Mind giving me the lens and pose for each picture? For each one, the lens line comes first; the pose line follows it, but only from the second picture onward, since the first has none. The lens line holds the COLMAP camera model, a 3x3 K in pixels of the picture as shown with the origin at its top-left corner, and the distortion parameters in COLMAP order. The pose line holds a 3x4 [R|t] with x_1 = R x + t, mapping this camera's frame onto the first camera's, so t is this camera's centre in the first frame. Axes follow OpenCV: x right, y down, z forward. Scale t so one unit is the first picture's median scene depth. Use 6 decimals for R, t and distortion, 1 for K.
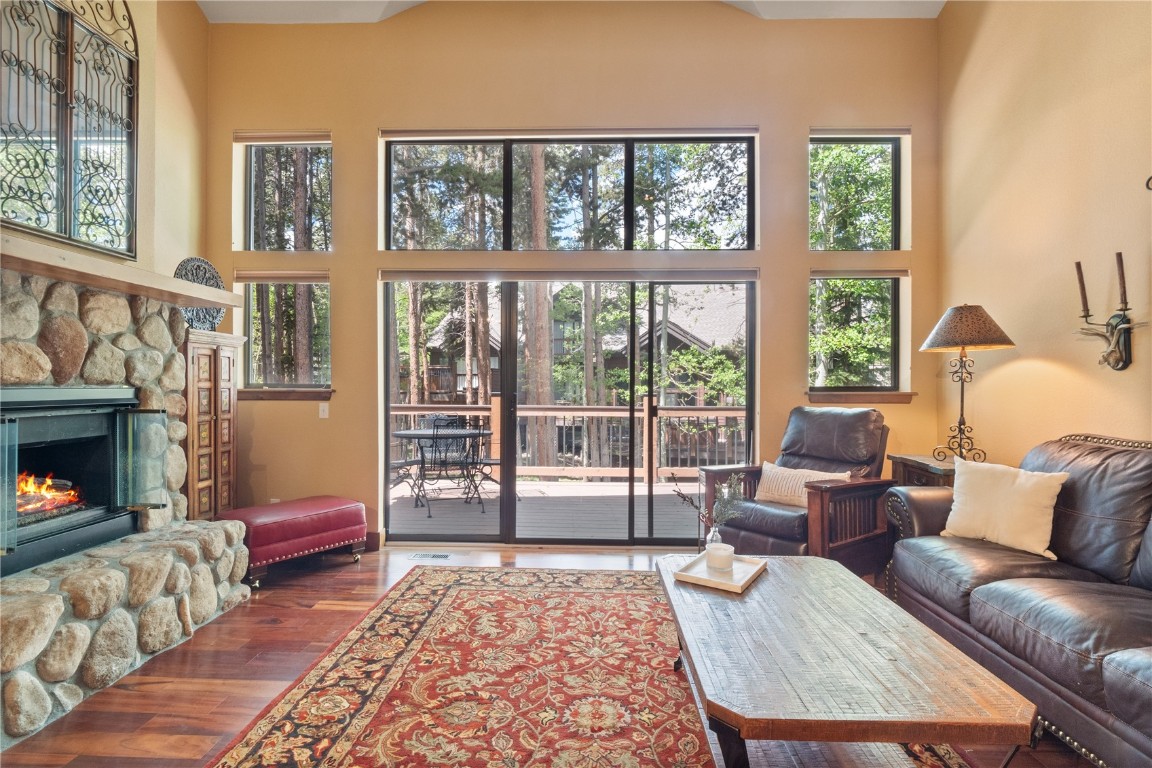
lens RADIAL K [[558.6, 0, 571.0], [0, 558.6, 387.2], [0, 0, 1]] dist [-0.010021, -0.003713]
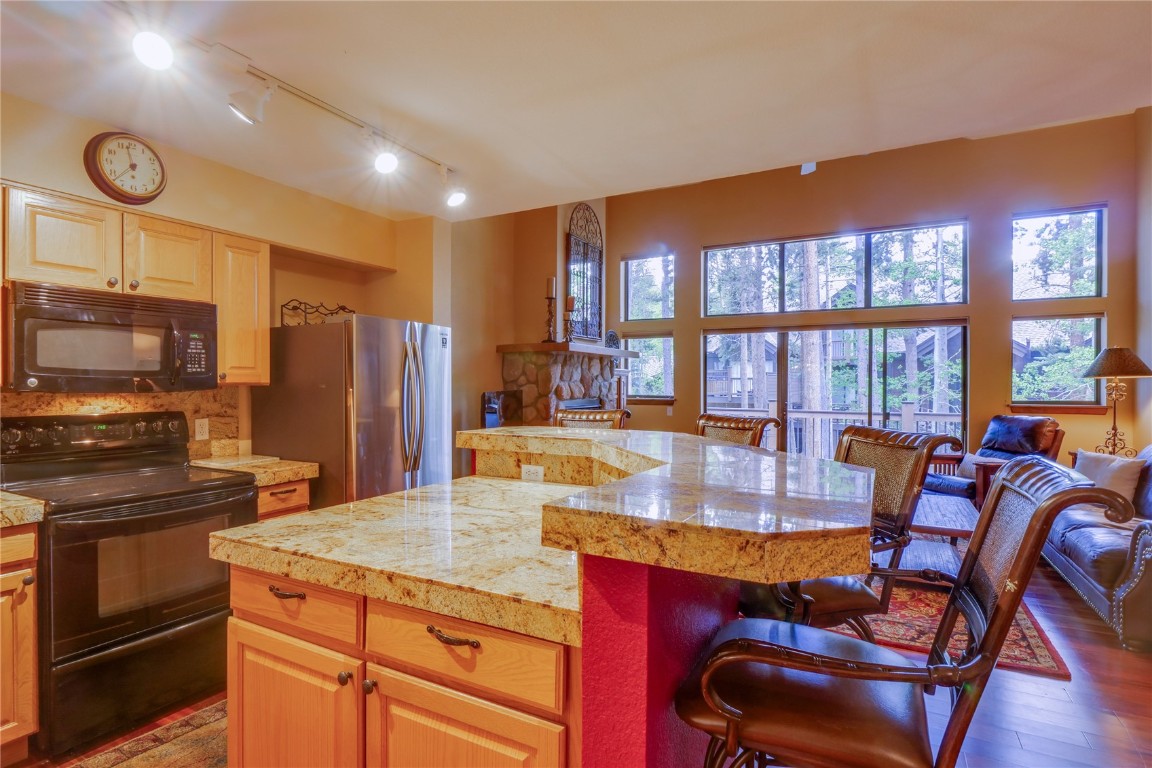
lens RADIAL K [[571.9, 0, 570.4], [0, 571.9, 383.0], [0, 0, 1]] dist [-0.013228, 0.000367]
pose [[0.891563, -0.001560, -0.452894, 0.126476], [-0.002632, 0.999959, -0.008625, -0.042739], [0.452889, 0.008882, 0.891523, -1.051585]]
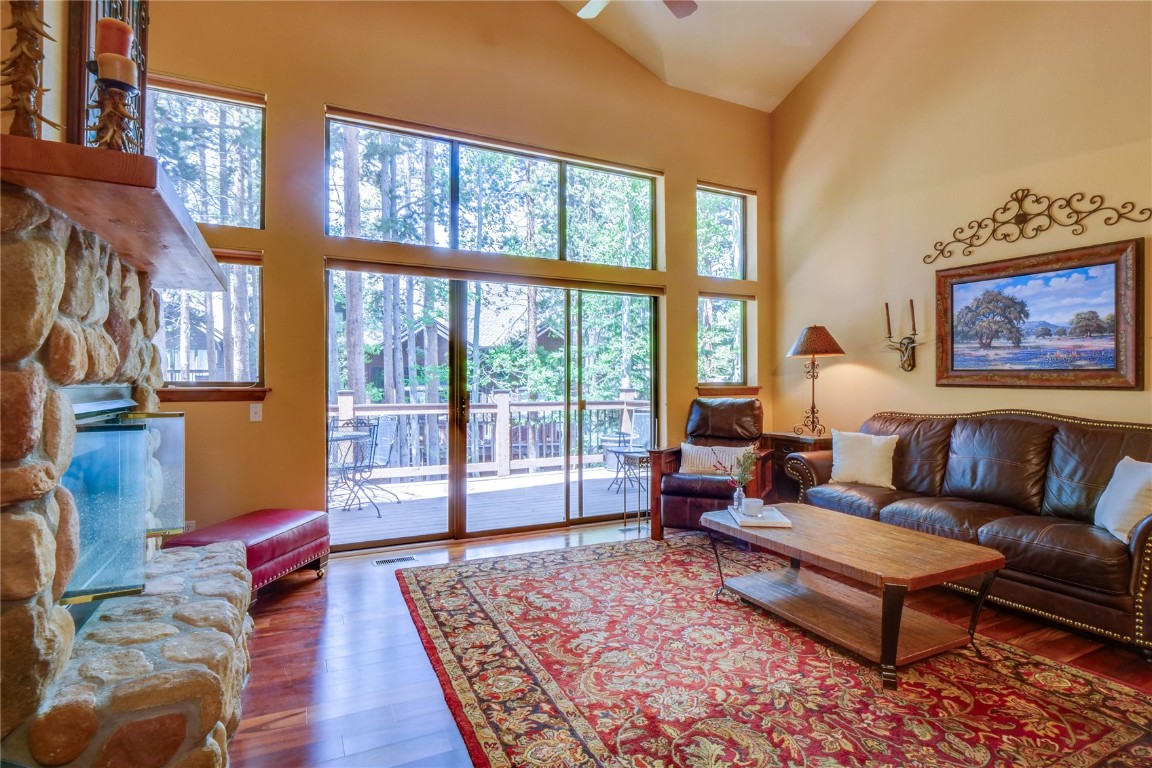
lens RADIAL K [[571.9, 0, 573.3], [0, 571.9, 380.1], [0, 0, 1]] dist [-0.013228, 0.000367]
pose [[0.885220, -0.001274, 0.465171, -0.601424], [0.005362, 0.999958, -0.007466, 0.001669], [-0.465142, 0.009103, 0.885189, -0.022649]]
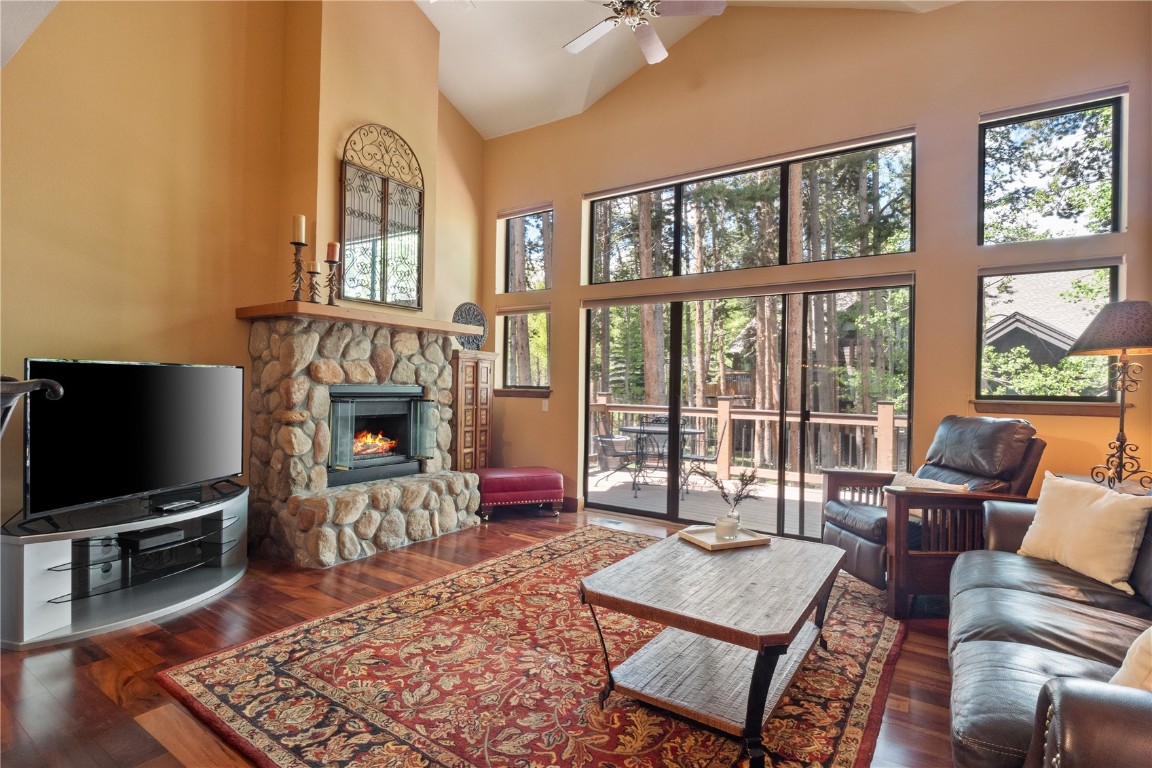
lens RADIAL K [[558.6, 0, 572.6], [0, 558.6, 387.5], [0, 0, 1]] dist [-0.010021, -0.003713]
pose [[0.844936, 0.012279, -0.534727, 0.499565], [-0.016914, 0.999850, -0.003765, 0.002809], [0.534600, 0.012226, 0.845016, -0.181354]]
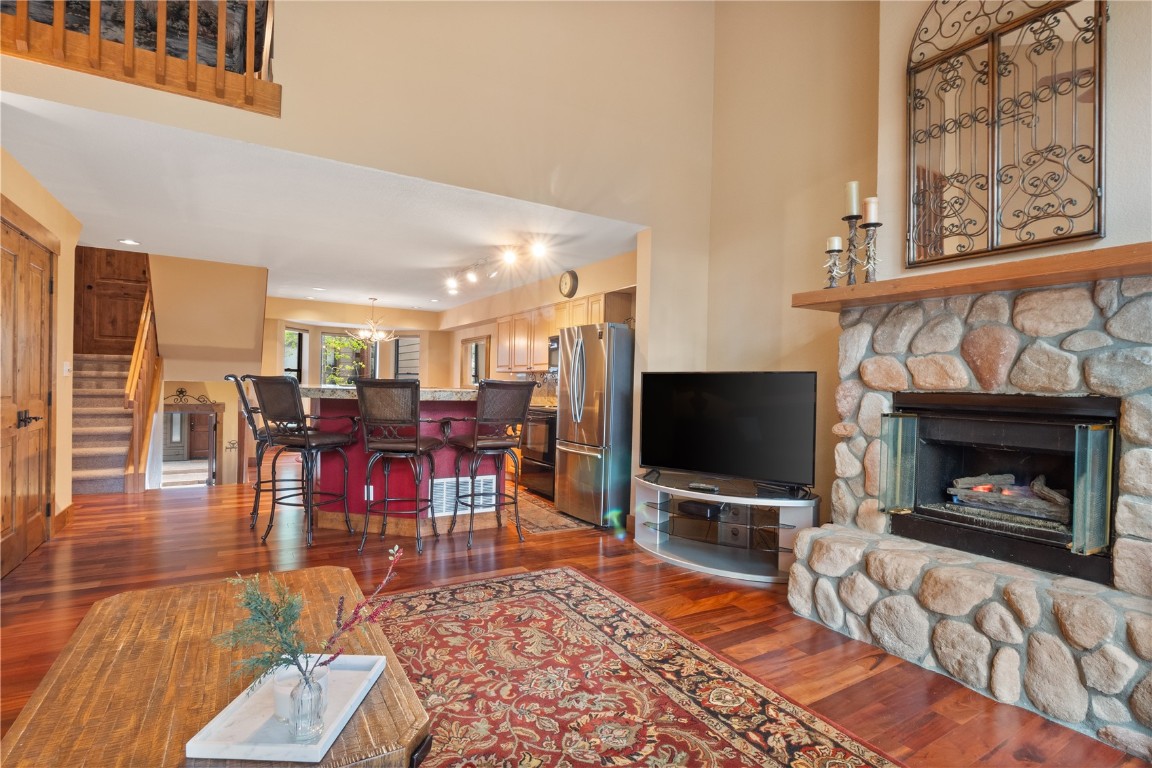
lens RADIAL K [[558.6, 0, 569.0], [0, 558.6, 391.8], [0, 0, 1]] dist [-0.010021, -0.003713]
pose [[-0.844313, -0.015739, -0.535620, 0.266266], [-0.028955, 0.999448, 0.016274, 0.002274], [0.535068, 0.029249, -0.844303, 1.235443]]
